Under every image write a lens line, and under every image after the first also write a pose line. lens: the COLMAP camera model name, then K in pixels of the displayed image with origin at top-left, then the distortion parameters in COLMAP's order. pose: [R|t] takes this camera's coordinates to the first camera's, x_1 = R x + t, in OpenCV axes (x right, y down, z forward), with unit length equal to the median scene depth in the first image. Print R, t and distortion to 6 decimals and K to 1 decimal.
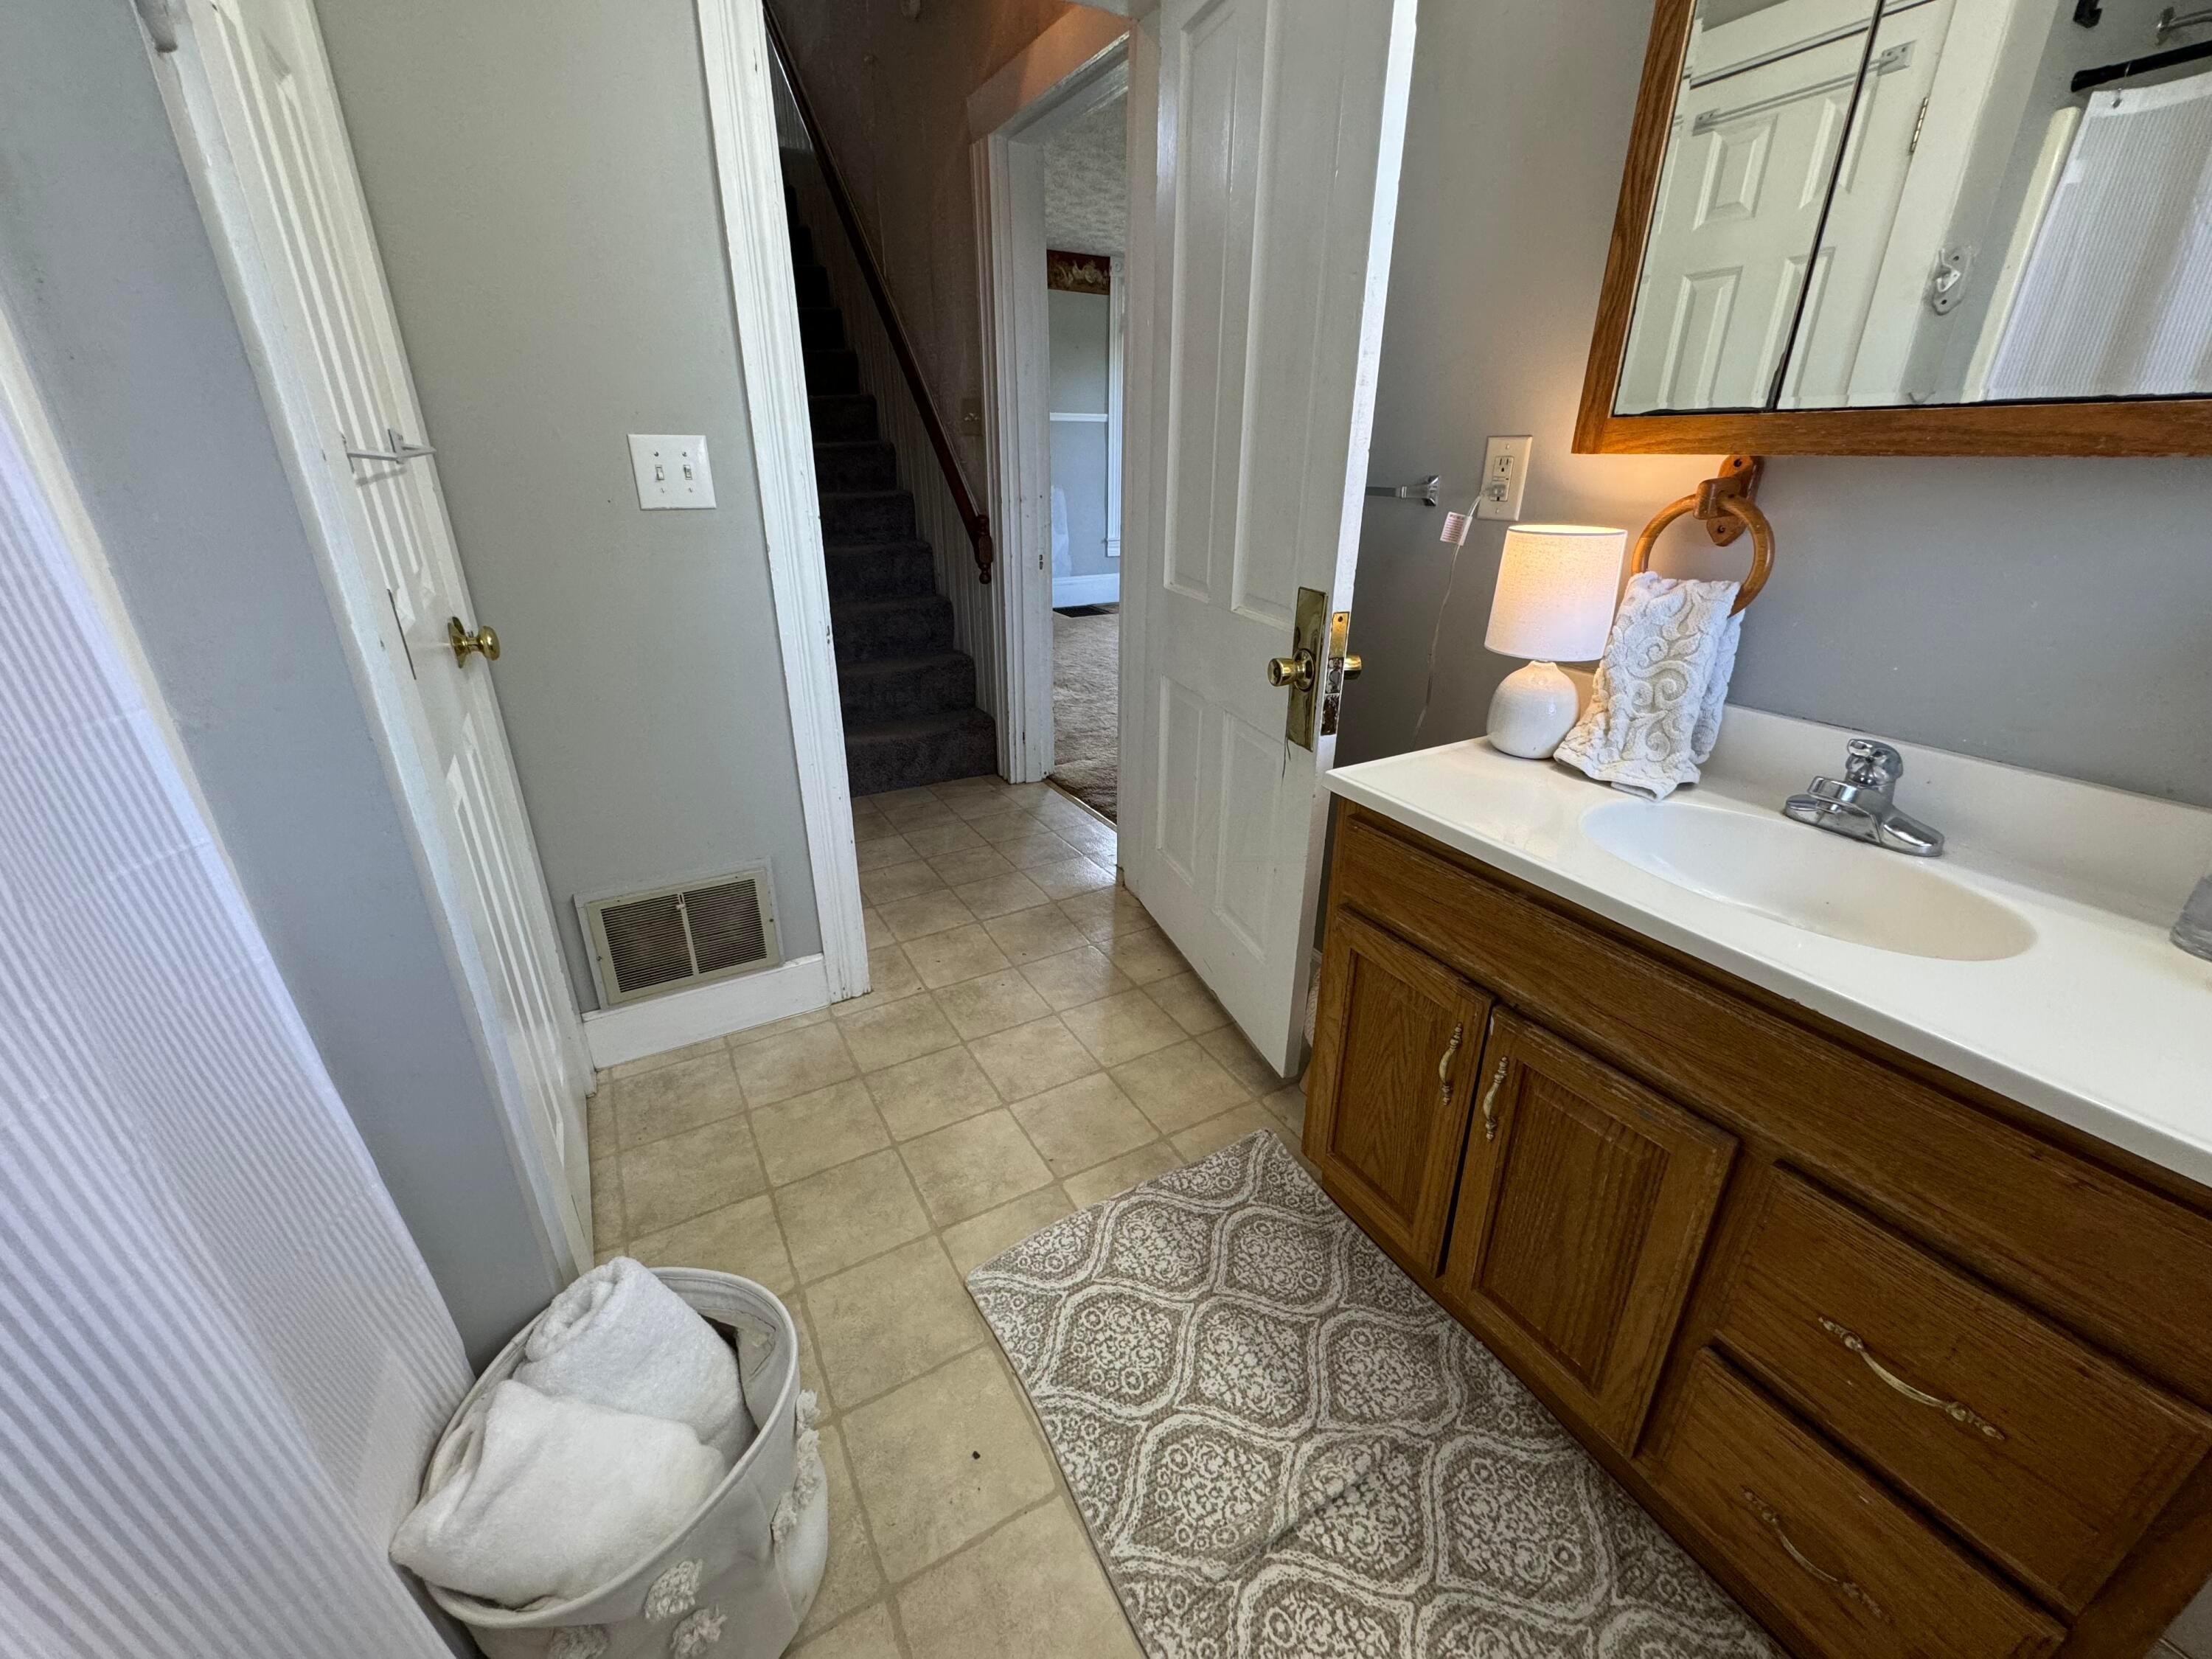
lens RADIAL K [[883.7, 0, 1105.7], [0, 883.7, 827.2], [0, 0, 1]] dist [-0.000521, -0.000065]
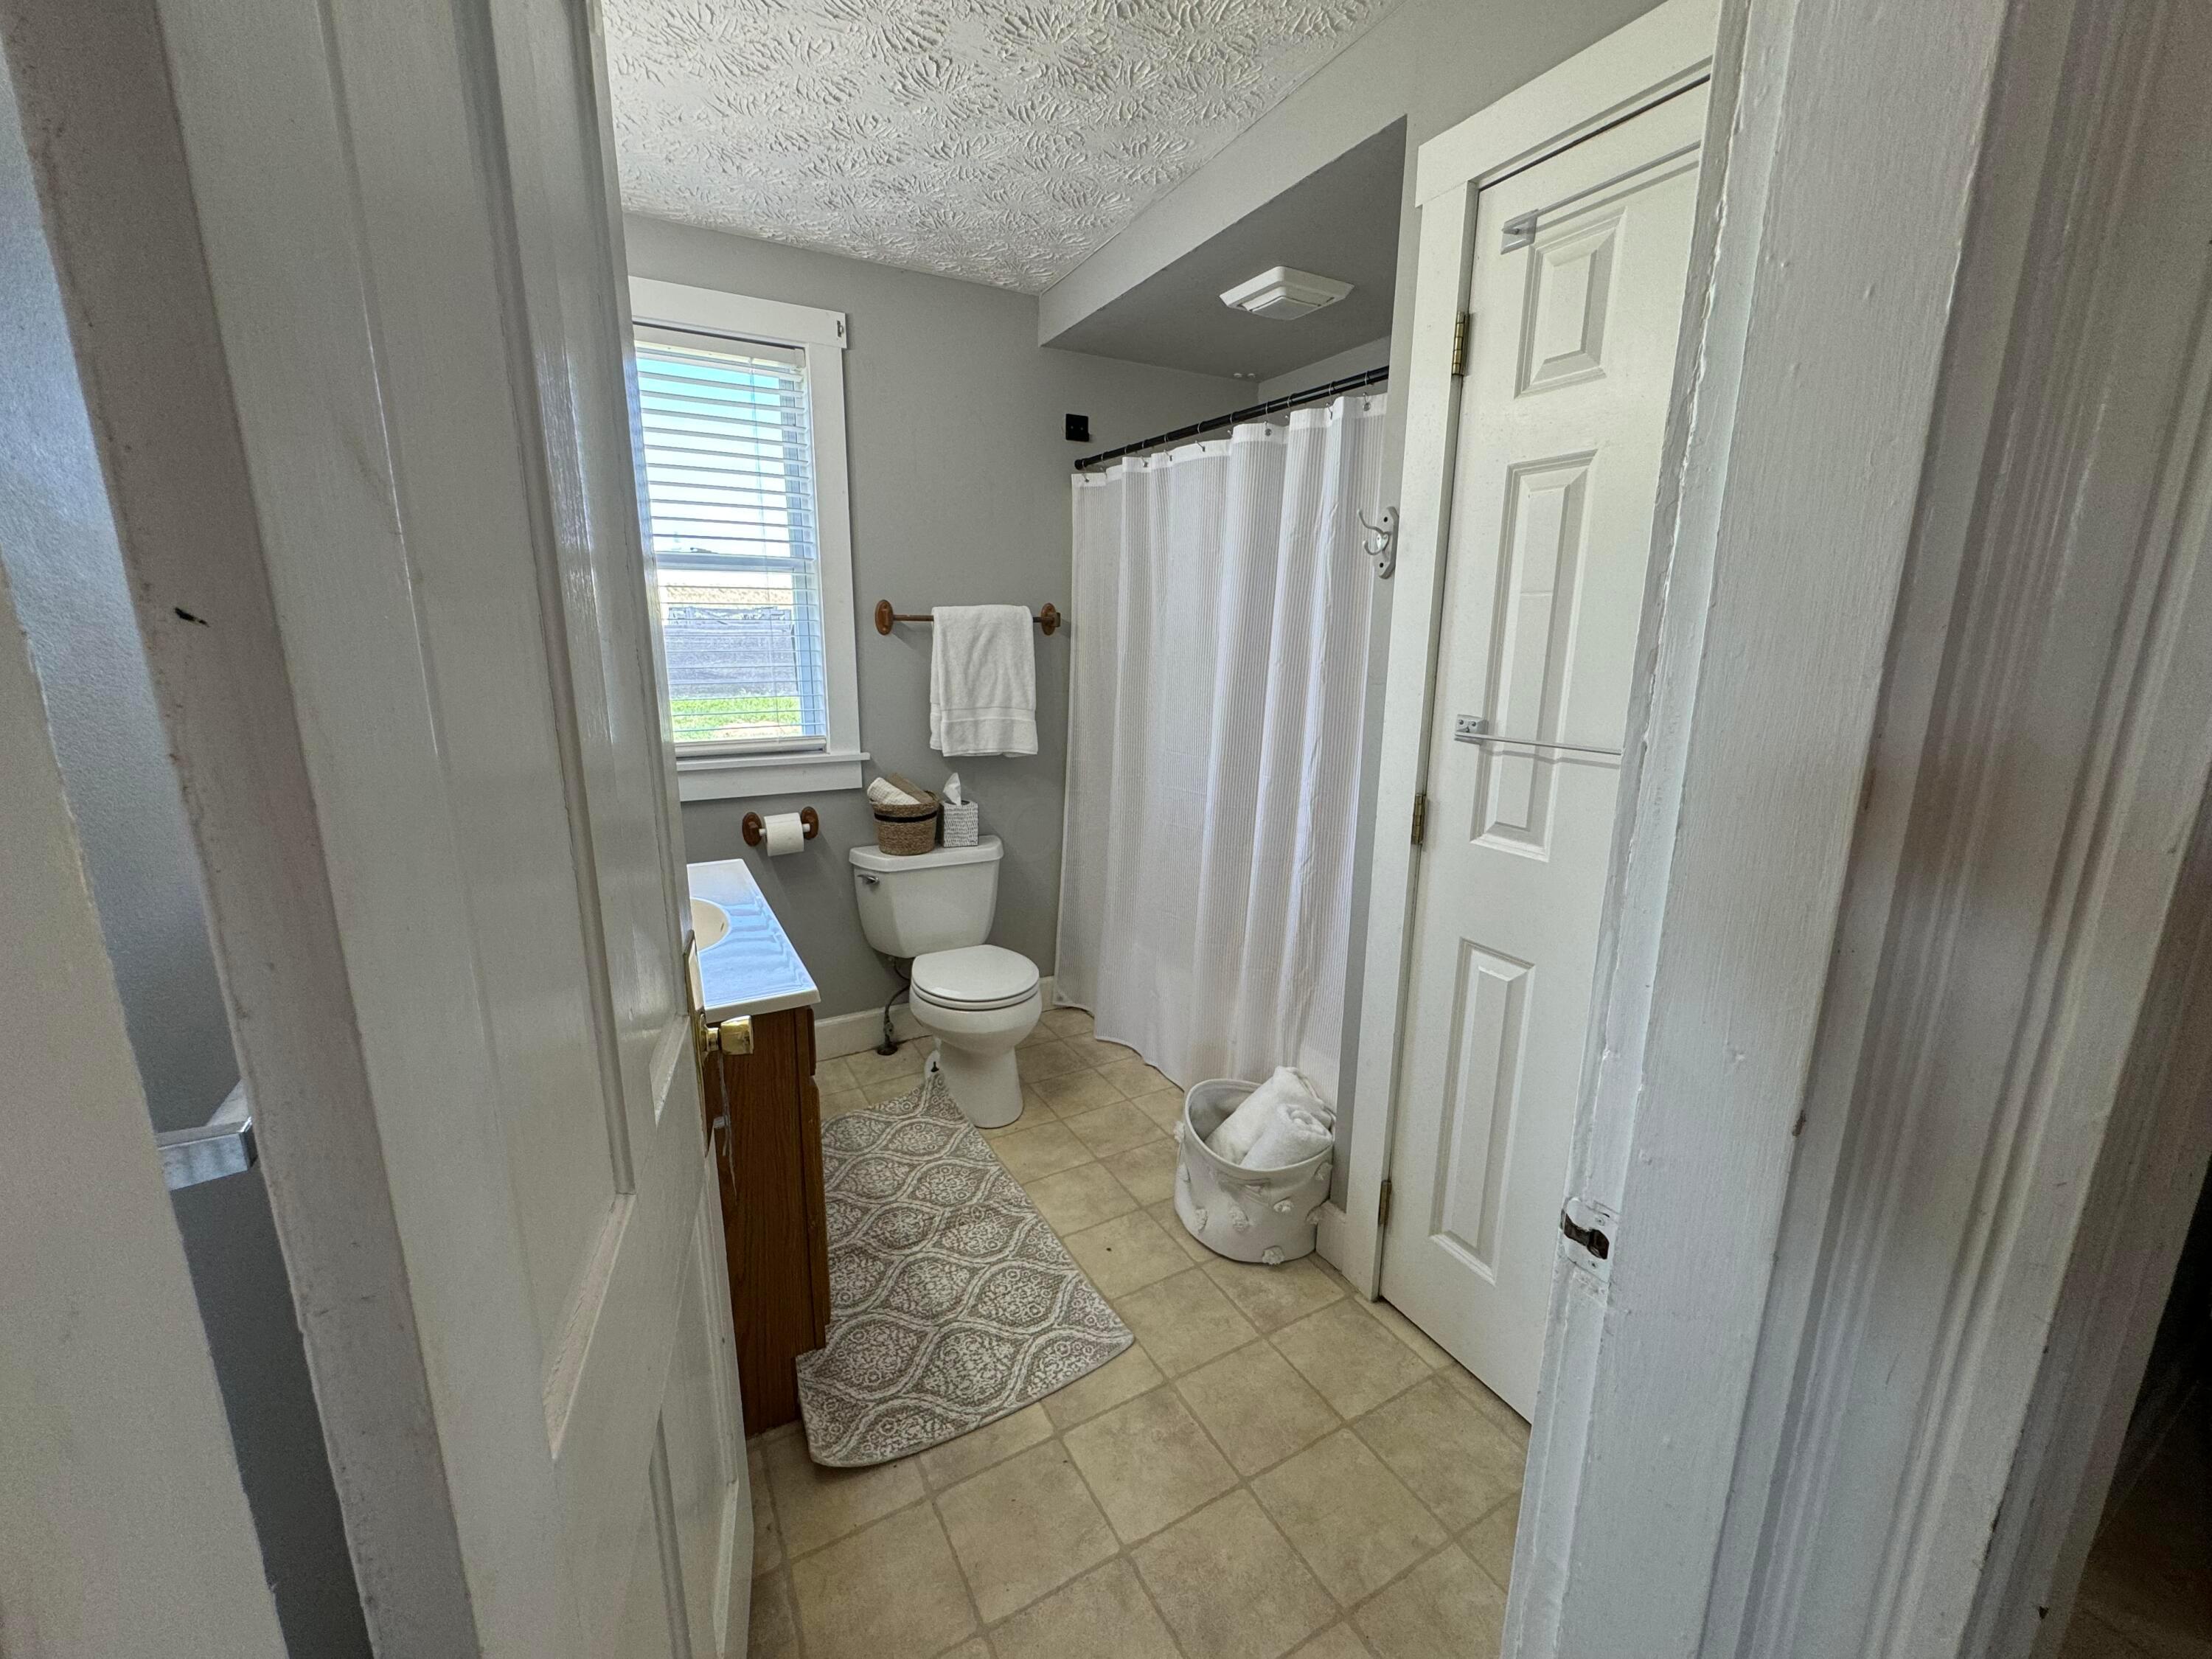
lens RADIAL K [[883.7, 0, 1105.7], [0, 883.7, 827.2], [0, 0, 1]] dist [-0.000521, -0.000065]
pose [[-0.999817, -0.016457, 0.009711, -0.131629], [-0.007685, 0.811597, 0.584167, -0.890422], [-0.017495, 0.583986, -0.811575, 1.766263]]
